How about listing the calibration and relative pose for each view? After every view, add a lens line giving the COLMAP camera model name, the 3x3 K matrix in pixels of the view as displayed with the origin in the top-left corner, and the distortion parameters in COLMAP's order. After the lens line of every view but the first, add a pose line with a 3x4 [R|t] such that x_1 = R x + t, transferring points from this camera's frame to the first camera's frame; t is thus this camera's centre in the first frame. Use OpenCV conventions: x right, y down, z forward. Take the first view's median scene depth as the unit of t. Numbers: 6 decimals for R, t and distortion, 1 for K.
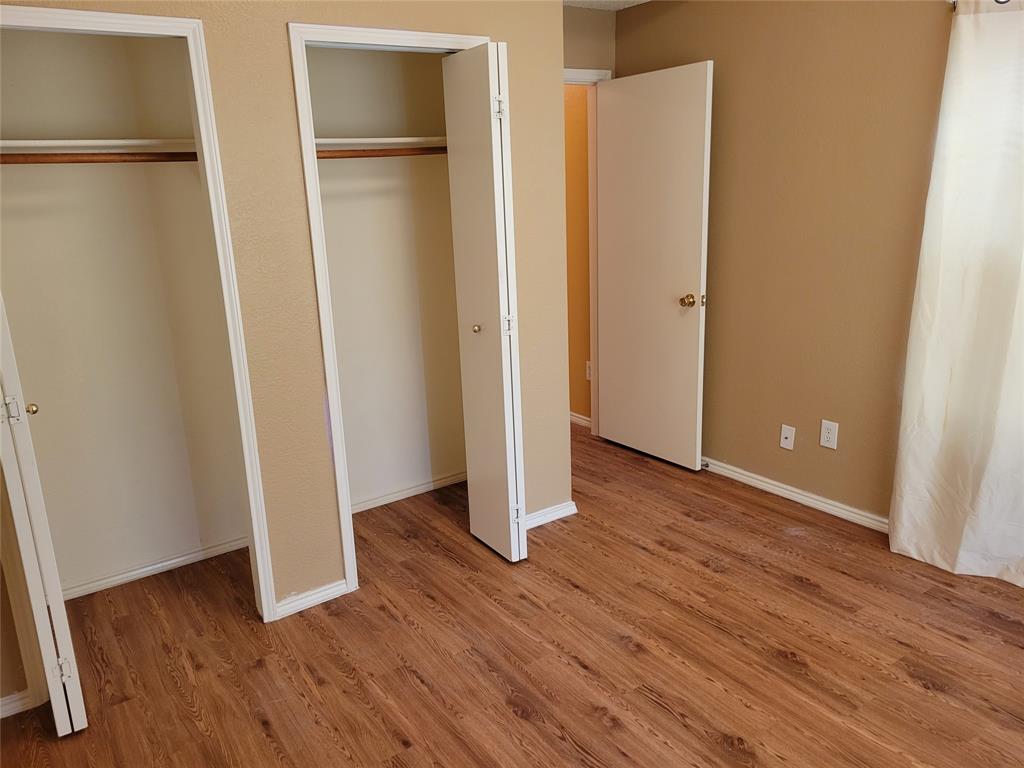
lens RADIAL K [[768.2, 0, 511.0], [0, 768.2, 383.3], [0, 0, 1]] dist [0.050204, -0.014550]
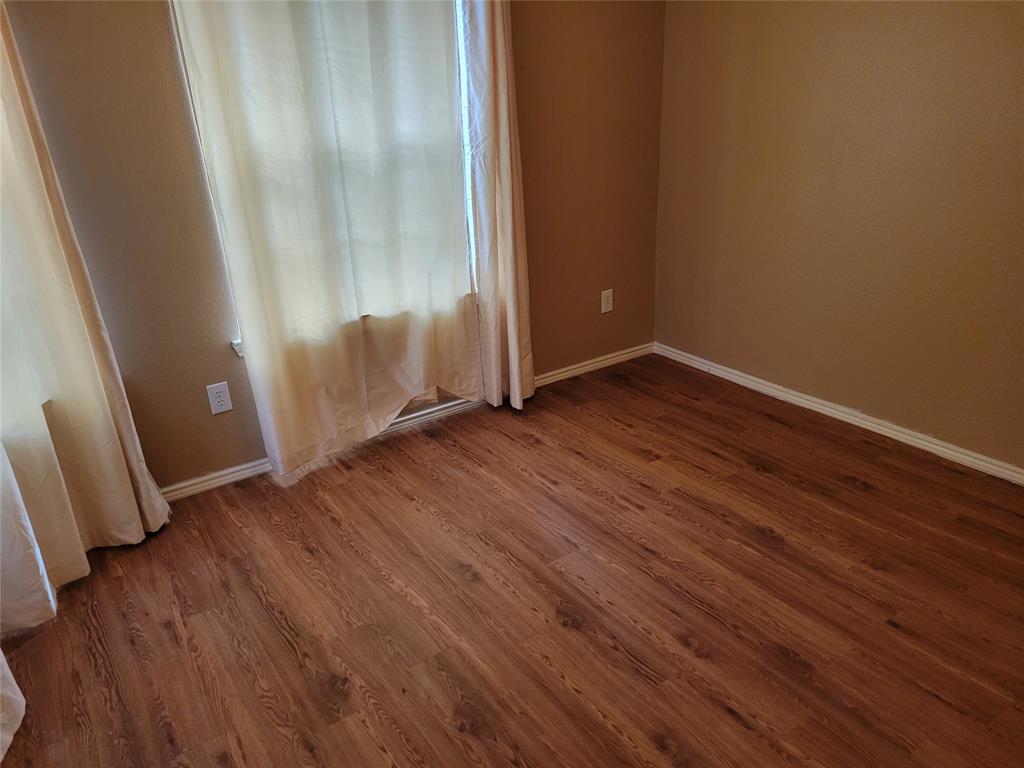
lens RADIAL K [[768.2, 0, 510.4], [0, 768.2, 384.3], [0, 0, 1]] dist [0.050204, -0.014550]
pose [[-0.995947, 0.079062, 0.042873, 0.272510], [0.088868, 0.791775, 0.604313, -0.408095], [0.013832, 0.605674, -0.795592, 1.500660]]
